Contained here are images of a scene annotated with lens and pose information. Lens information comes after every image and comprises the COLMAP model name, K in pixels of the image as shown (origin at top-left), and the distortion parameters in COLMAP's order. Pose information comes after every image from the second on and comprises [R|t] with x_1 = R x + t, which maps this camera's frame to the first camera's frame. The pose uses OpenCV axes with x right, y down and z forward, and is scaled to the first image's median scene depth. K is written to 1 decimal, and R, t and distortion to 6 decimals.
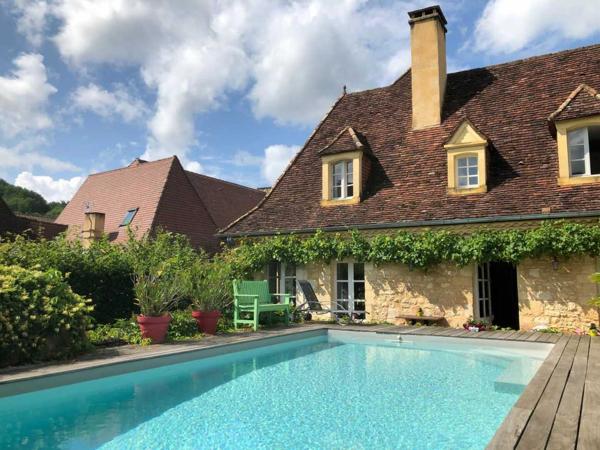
lens RADIAL K [[486.7, 0, 300.0], [0, 486.7, 225.0], [0, 0, 1]] dist [0.009139, -0.009487]
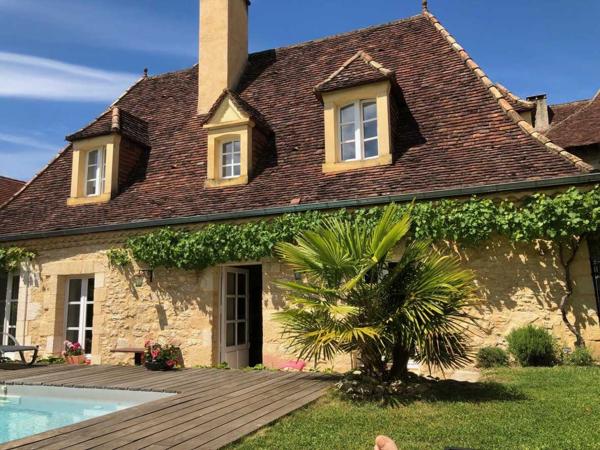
lens RADIAL K [[486.7, 0, 300.0], [0, 486.7, 225.0], [0, 0, 1]] dist [0.009139, -0.009487]
pose [[0.989370, -0.000286, 0.145422, 0.337780], [0.006793, 0.998997, -0.044253, 0.032960], [-0.145263, 0.044771, 0.988380, 0.211306]]
